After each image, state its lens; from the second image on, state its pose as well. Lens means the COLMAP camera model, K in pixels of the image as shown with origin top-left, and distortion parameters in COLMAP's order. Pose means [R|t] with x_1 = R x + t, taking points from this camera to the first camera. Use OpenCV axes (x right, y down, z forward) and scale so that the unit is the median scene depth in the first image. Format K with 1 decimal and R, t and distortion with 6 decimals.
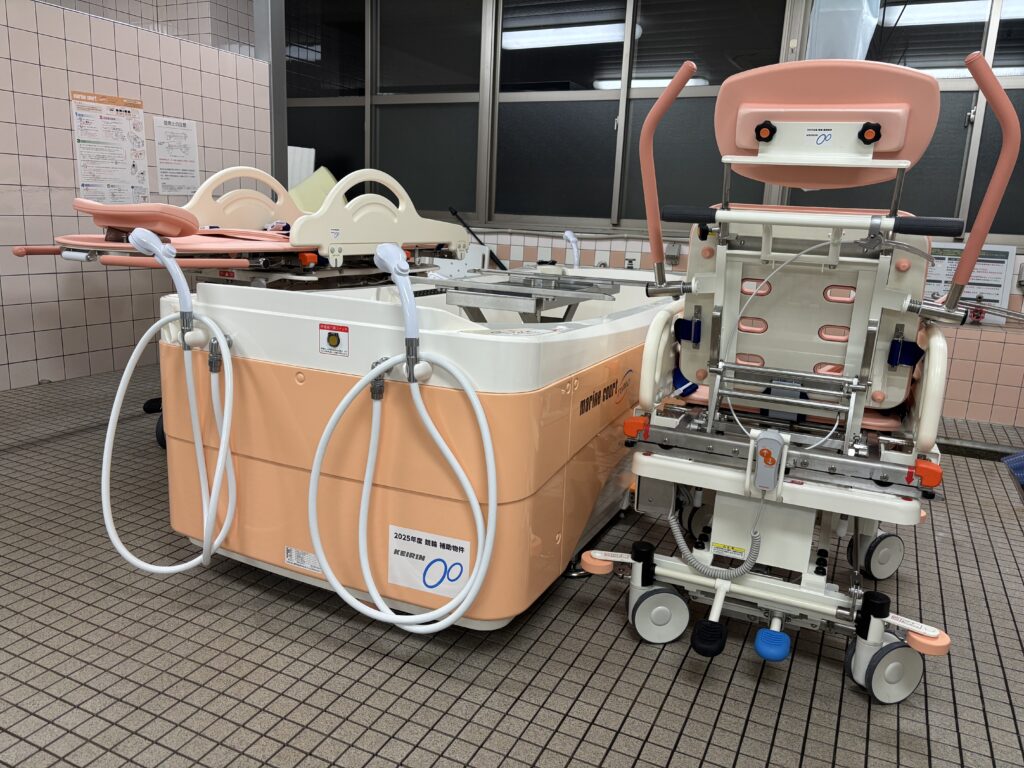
lens RADIAL K [[784.5, 0, 507.0], [0, 784.5, 383.4], [0, 0, 1]] dist [0.010085, -0.007949]
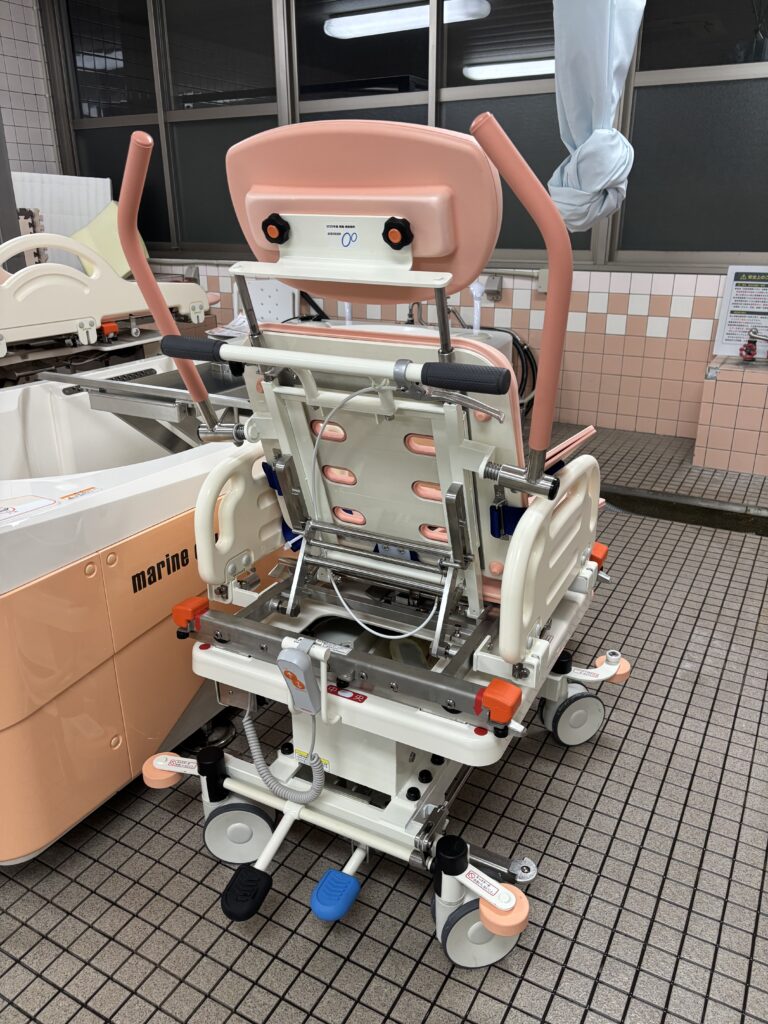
lens RADIAL K [[784.5, 0, 388.8], [0, 784.5, 513.7], [0, 0, 1]] dist [0.010085, -0.007949]
pose [[0.997514, -0.026100, -0.065452, 0.415578], [0.035871, 0.987594, 0.152875, -0.155202], [0.060650, -0.154843, 0.986076, 0.251058]]
